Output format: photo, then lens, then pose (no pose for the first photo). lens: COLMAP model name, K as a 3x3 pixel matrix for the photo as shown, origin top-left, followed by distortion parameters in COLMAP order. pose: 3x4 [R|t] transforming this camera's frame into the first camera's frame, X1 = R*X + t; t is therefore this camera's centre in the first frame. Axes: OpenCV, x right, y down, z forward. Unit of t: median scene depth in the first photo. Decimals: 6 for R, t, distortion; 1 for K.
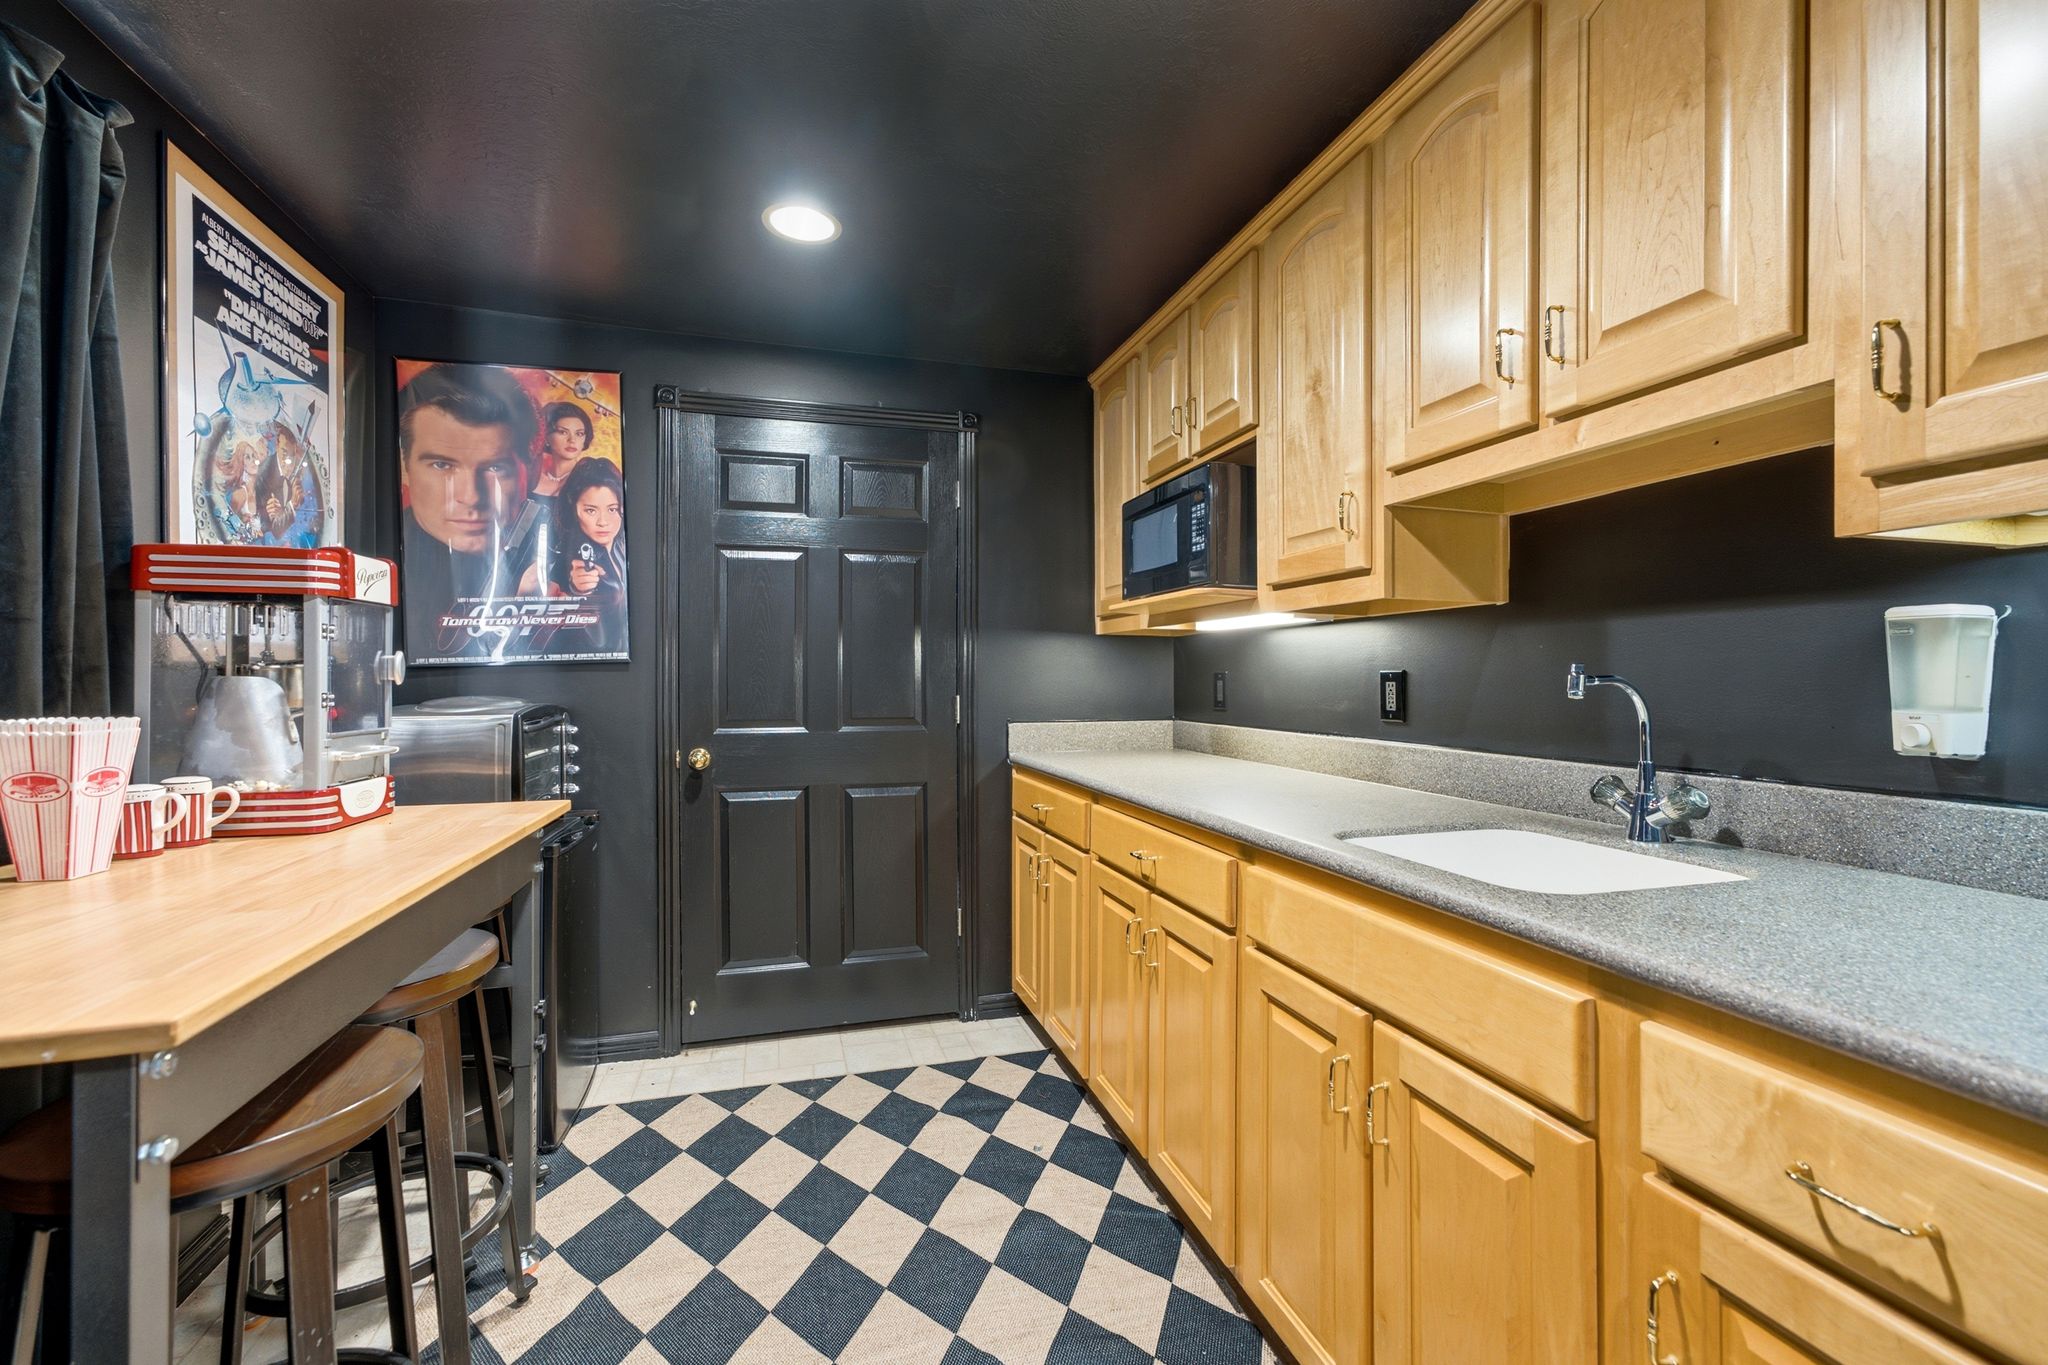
lens RADIAL K [[839.4, 0, 1028.2], [0, 839.4, 672.7], [0, 0, 1]] dist [-0.000954, 0.001333]
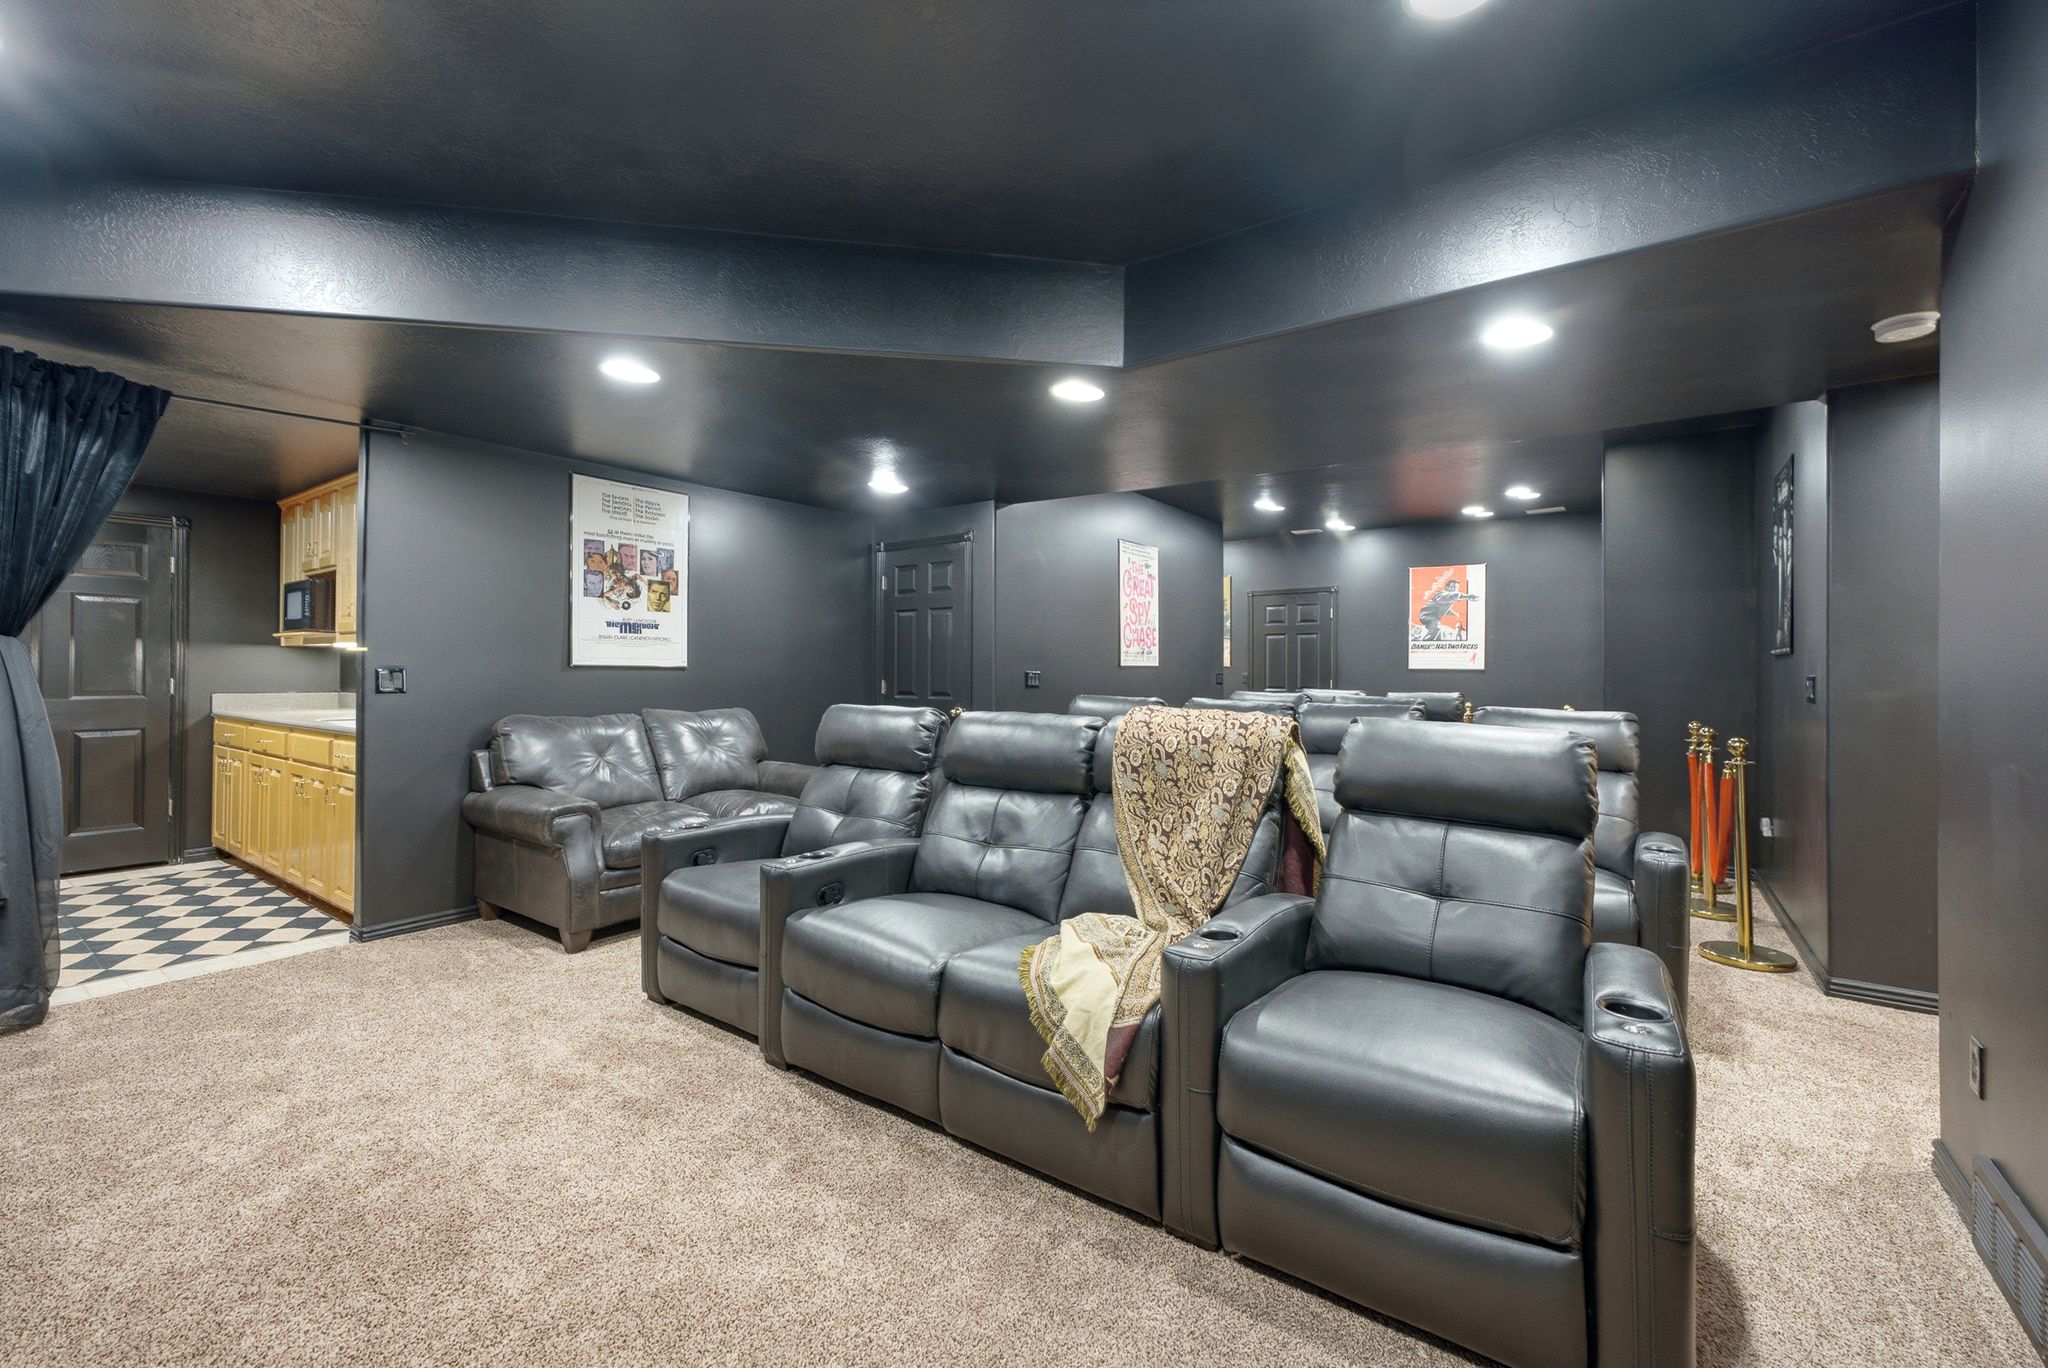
lens RADIAL K [[839.4, 0, 1053.1], [0, 839.4, 674.2], [0, 0, 1]] dist [-0.000954, 0.001333]
pose [[0.747209, 0.004616, 0.664573, 0.131100], [0.000160, 0.999975, -0.007126, 0.031163], [-0.664589, 0.005431, 0.747189, -1.590747]]
